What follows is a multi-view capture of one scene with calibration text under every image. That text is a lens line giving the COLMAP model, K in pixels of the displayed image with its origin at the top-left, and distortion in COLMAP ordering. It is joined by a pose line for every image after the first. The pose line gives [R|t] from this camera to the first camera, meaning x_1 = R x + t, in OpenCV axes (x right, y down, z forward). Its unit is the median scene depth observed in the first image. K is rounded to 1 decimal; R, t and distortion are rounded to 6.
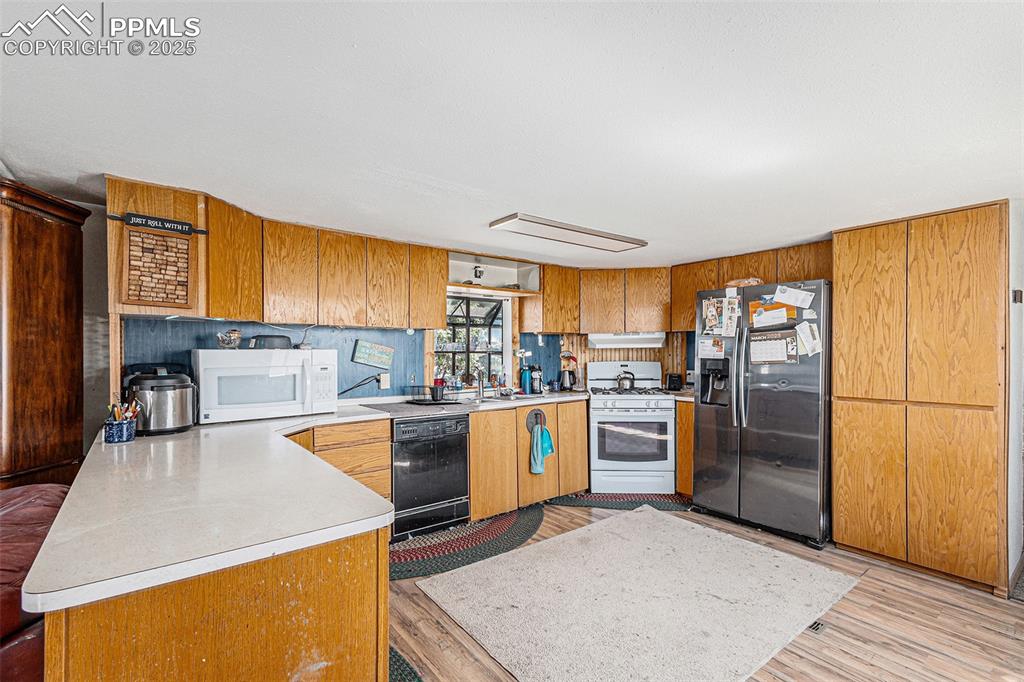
lens RADIAL K [[454.2, 0, 514.4], [0, 454.2, 346.6], [0, 0, 1]] dist [0.015412, 0.000949]
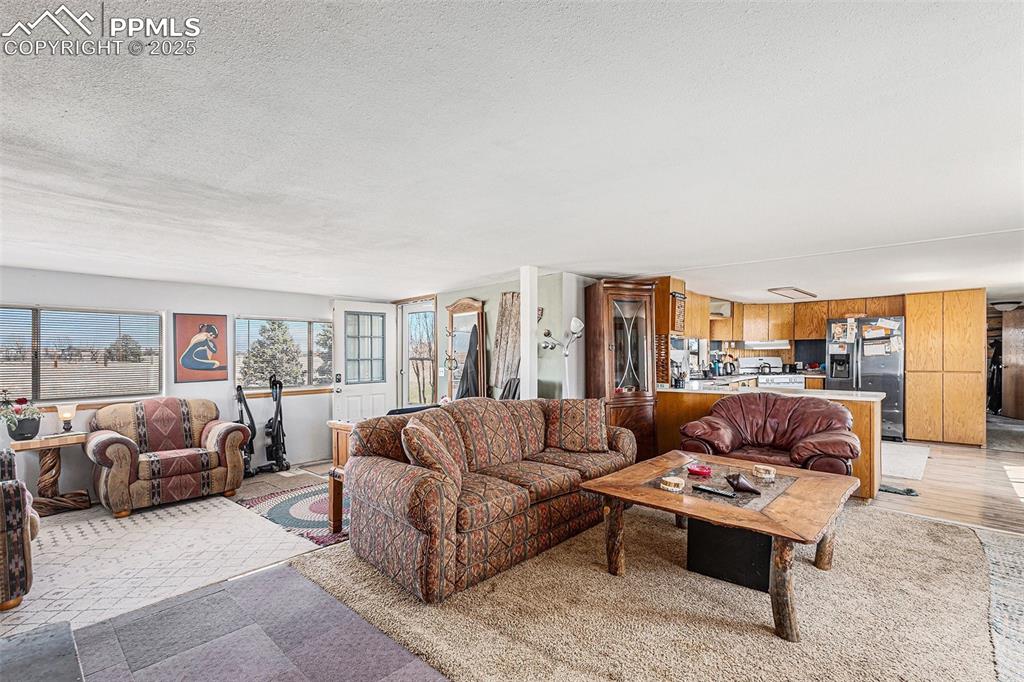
lens RADIAL K [[454.2, 0, 510.9], [0, 454.2, 349.3], [0, 0, 1]] dist [0.015412, 0.000949]
pose [[0.983773, -0.009708, 0.179156, -1.357997], [0.009381, 0.999952, 0.002669, -0.012893], [-0.179173, -0.000945, 0.983817, -0.705372]]
